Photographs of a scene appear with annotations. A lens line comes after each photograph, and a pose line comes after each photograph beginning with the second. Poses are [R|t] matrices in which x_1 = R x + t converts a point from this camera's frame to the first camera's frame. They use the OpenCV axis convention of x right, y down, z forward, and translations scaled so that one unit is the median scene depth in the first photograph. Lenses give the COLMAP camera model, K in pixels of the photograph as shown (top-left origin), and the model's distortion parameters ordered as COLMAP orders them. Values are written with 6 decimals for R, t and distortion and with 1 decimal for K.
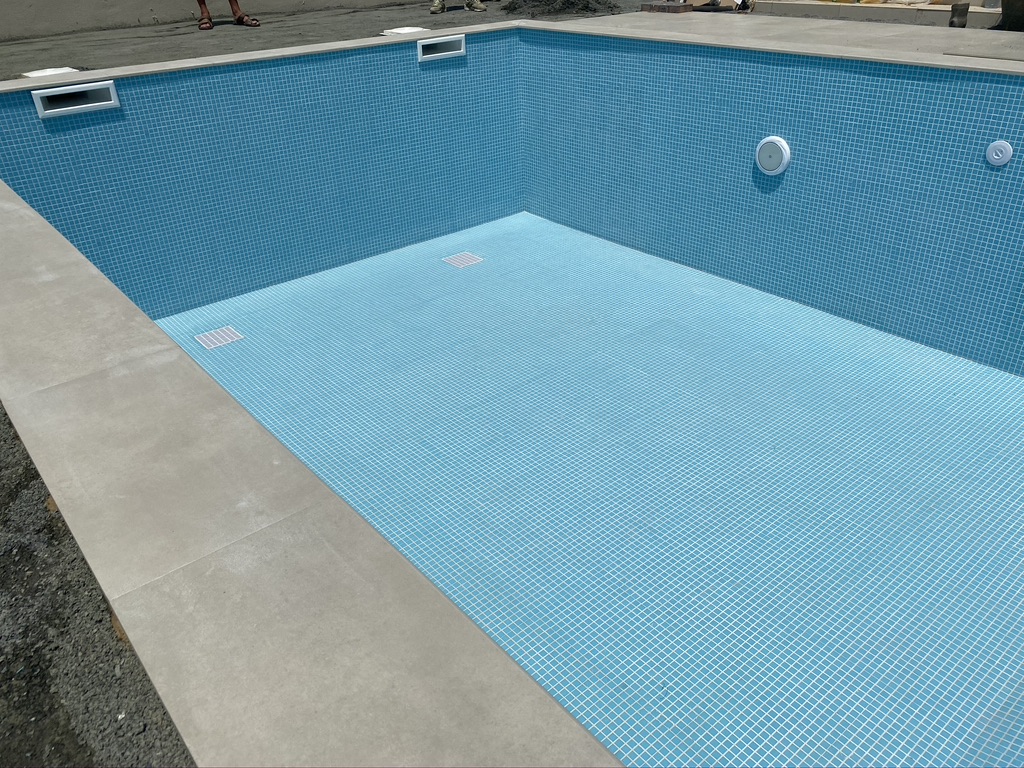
lens RADIAL K [[786.5, 0, 514.7], [0, 786.5, 387.3], [0, 0, 1]] dist [0.023328, -0.020570]
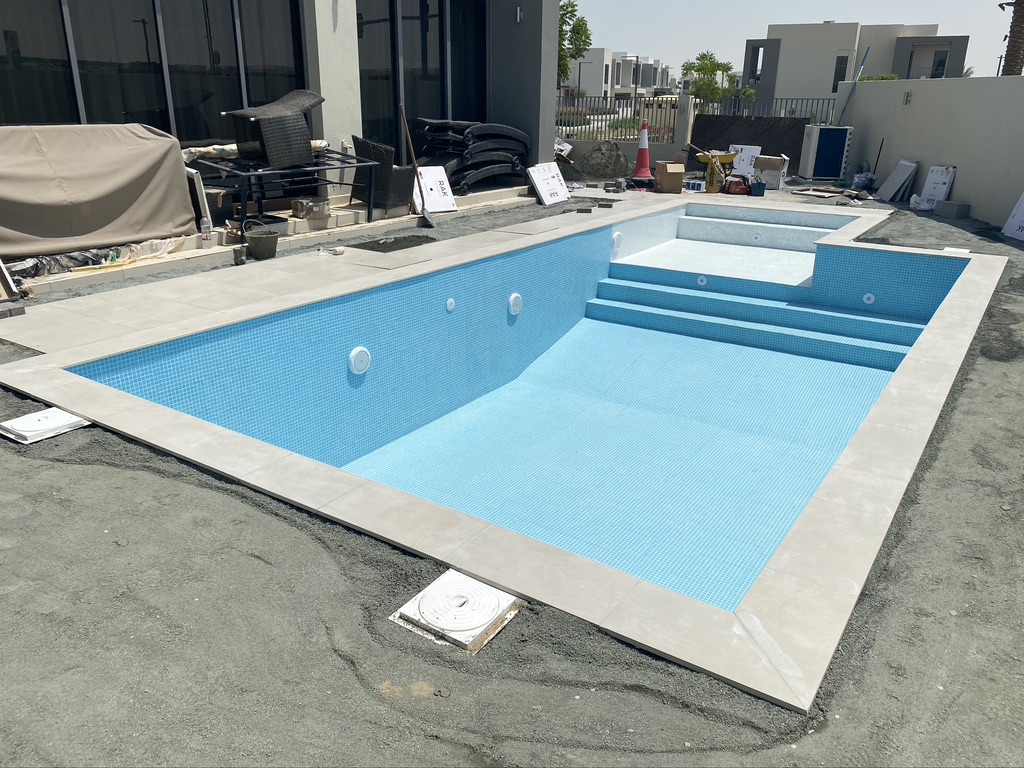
lens RADIAL K [[786.5, 0, 511.3], [0, 786.5, 387.0], [0, 0, 1]] dist [0.023328, -0.020570]
pose [[-0.273717, -0.305725, 0.911927, -1.148093], [0.485462, 0.774585, 0.405393, -0.783071], [-0.830304, 0.553669, -0.063599, 1.027970]]
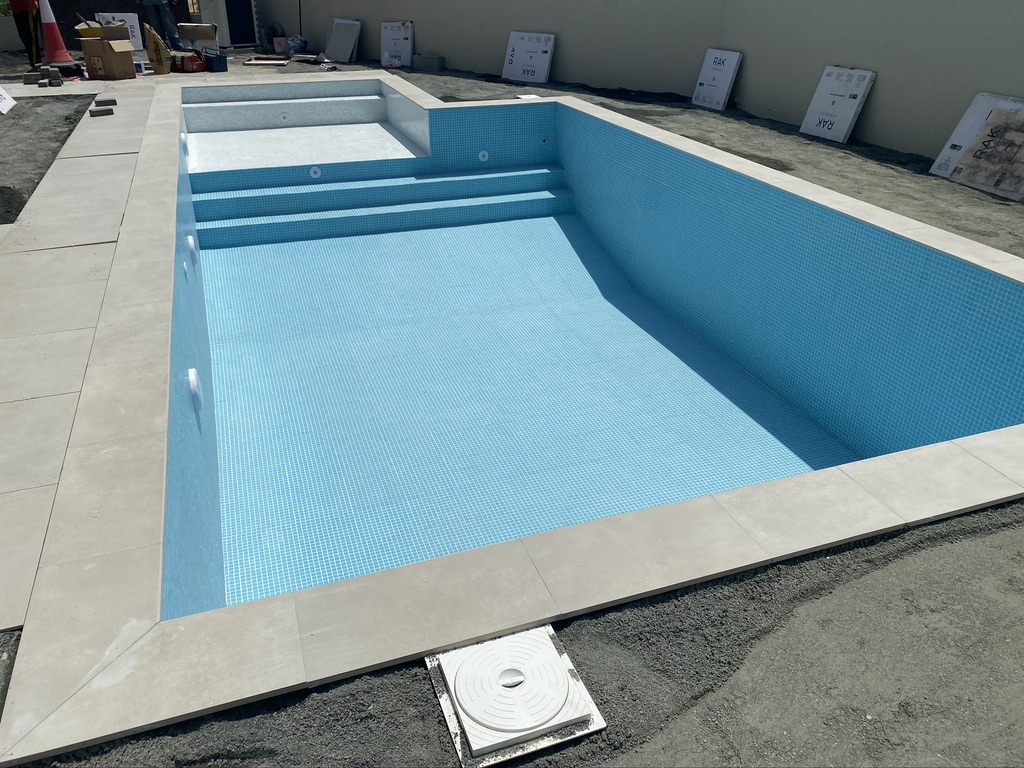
lens RADIAL K [[786.5, 0, 508.9], [0, 786.5, 379.6], [0, 0, 1]] dist [0.023328, -0.020570]
pose [[-0.939032, -0.135995, 0.315791, -0.301528], [0.195534, 0.544248, 0.815819, -1.069728], [-0.282816, 0.827828, -0.484475, 1.503970]]
